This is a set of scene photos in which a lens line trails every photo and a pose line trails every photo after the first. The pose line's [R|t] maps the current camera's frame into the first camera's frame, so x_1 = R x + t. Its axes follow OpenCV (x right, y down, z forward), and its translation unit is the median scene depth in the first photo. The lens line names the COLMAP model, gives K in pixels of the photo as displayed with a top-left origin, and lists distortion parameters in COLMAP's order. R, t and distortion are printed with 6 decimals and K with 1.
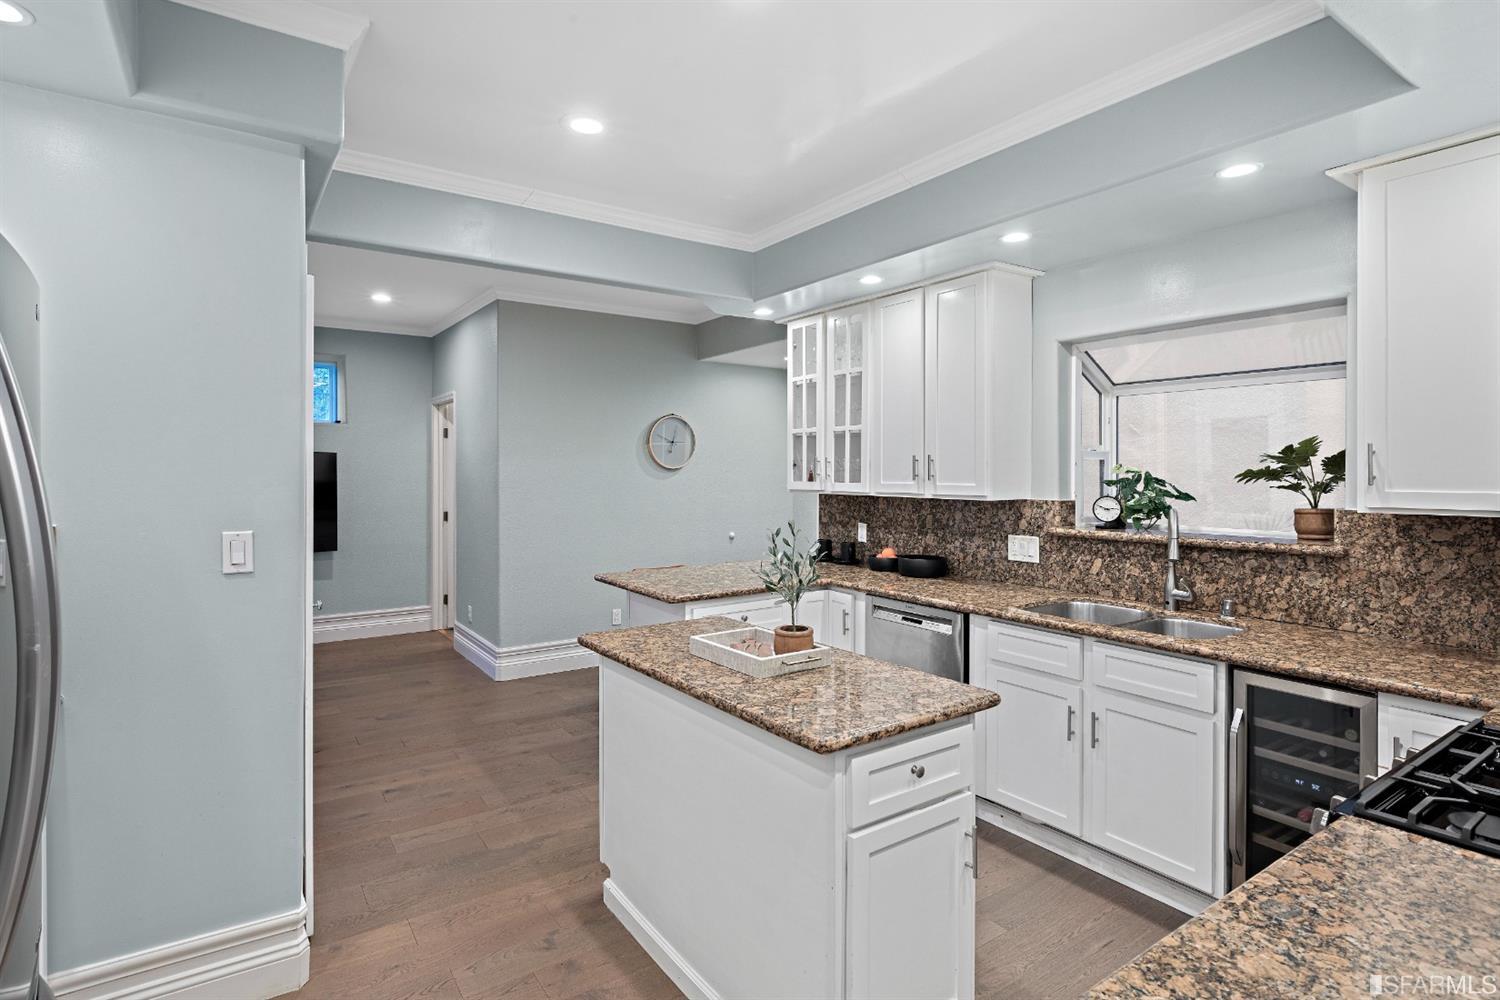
lens RADIAL K [[782.8, 0, 751.2], [0, 782.8, 486.3], [0, 0, 1]] dist [-0.003944, -0.000569]
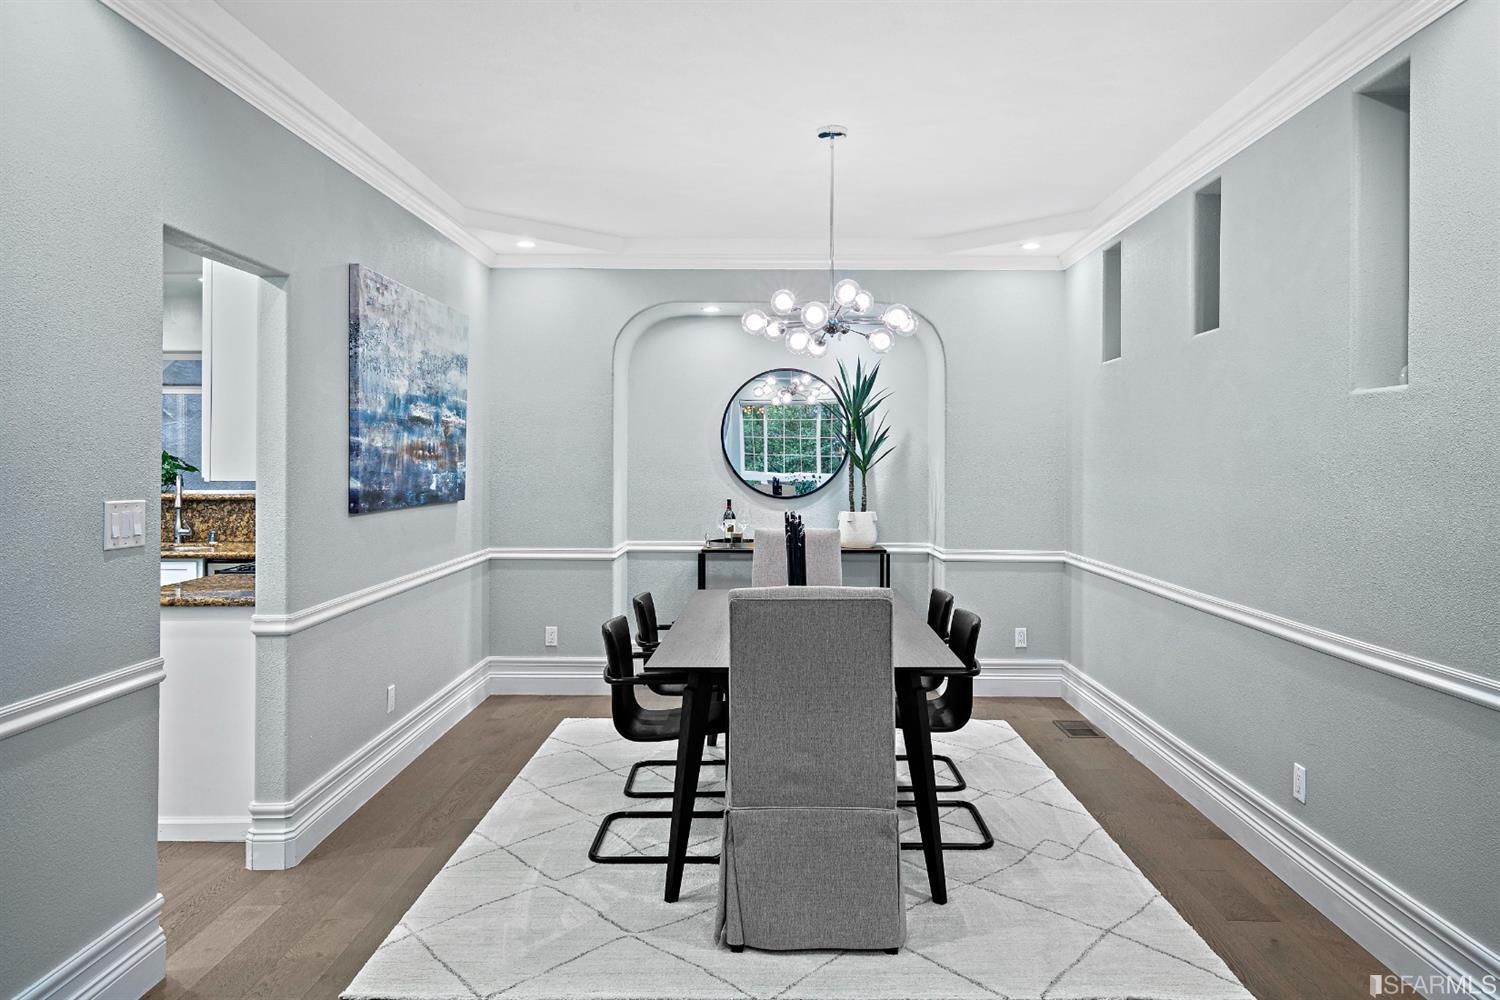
lens RADIAL K [[1043.0, 0, 737.3], [0, 1043.0, 456.0], [0, 0, 1]] dist [0.001565, 0.002166]
pose [[0.593415, 0.005392, 0.804879, -0.448623], [0.010314, 0.999845, -0.014302, 0.031130], [-0.804831, 0.016788, 0.593267, -1.074711]]
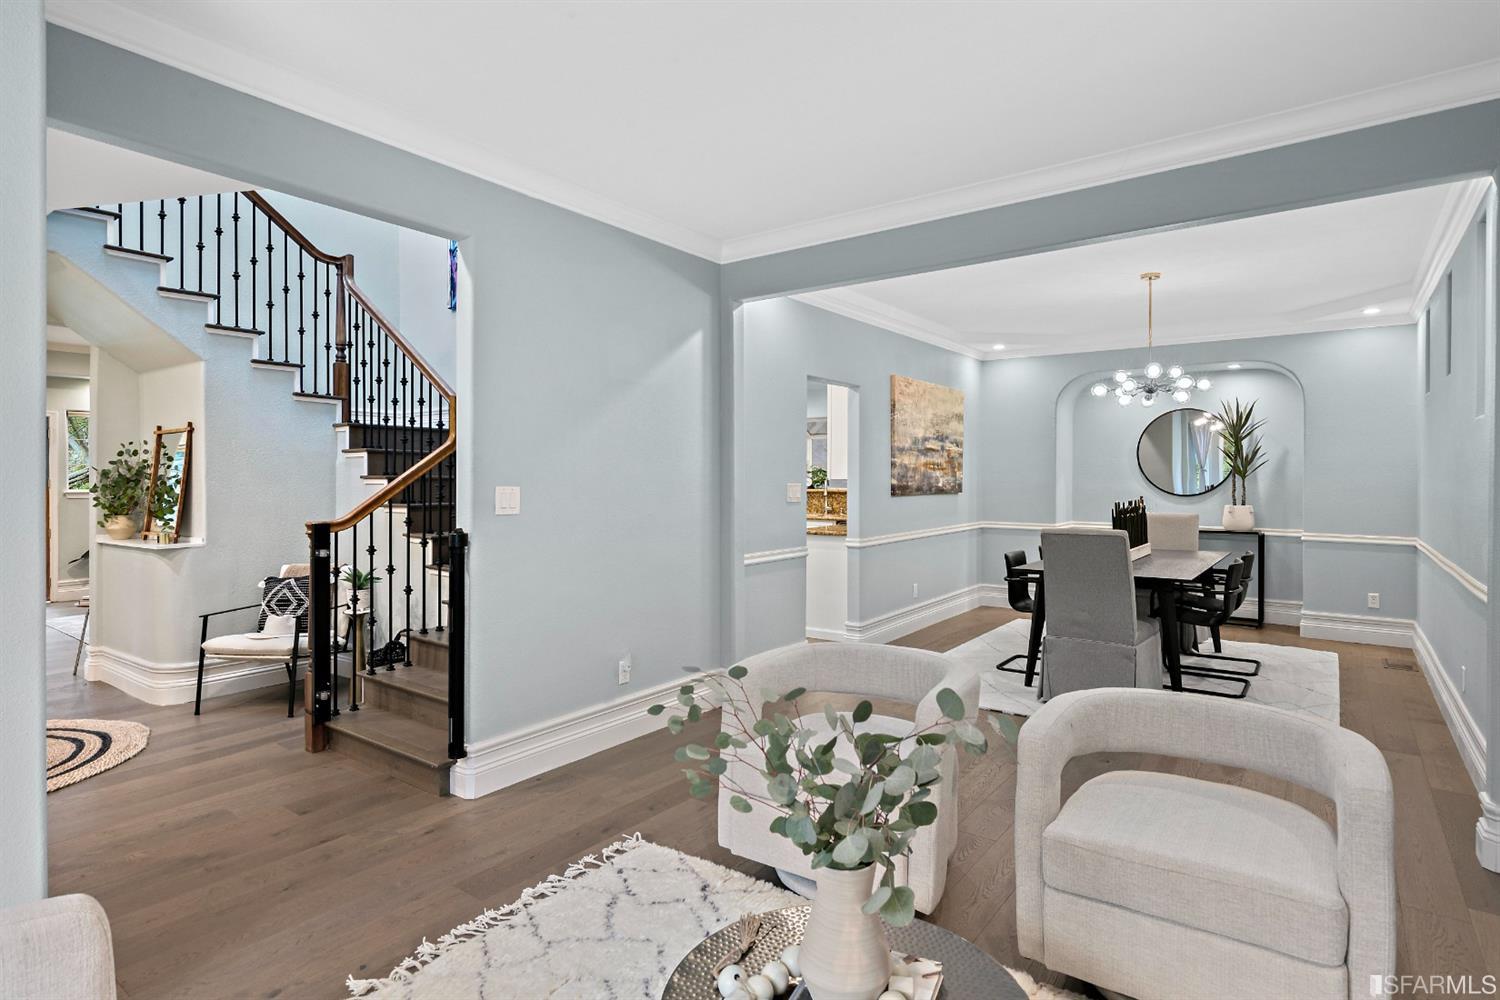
lens RADIAL K [[782.8, 0, 750.4], [0, 782.8, 487.8], [0, 0, 1]] dist [-0.003944, -0.000569]
pose [[0.948668, -0.003925, 0.316249, -0.692472], [0.004665, 0.999988, -0.001584, 0.062677], [-0.316239, 0.002978, 0.948675, -1.769119]]
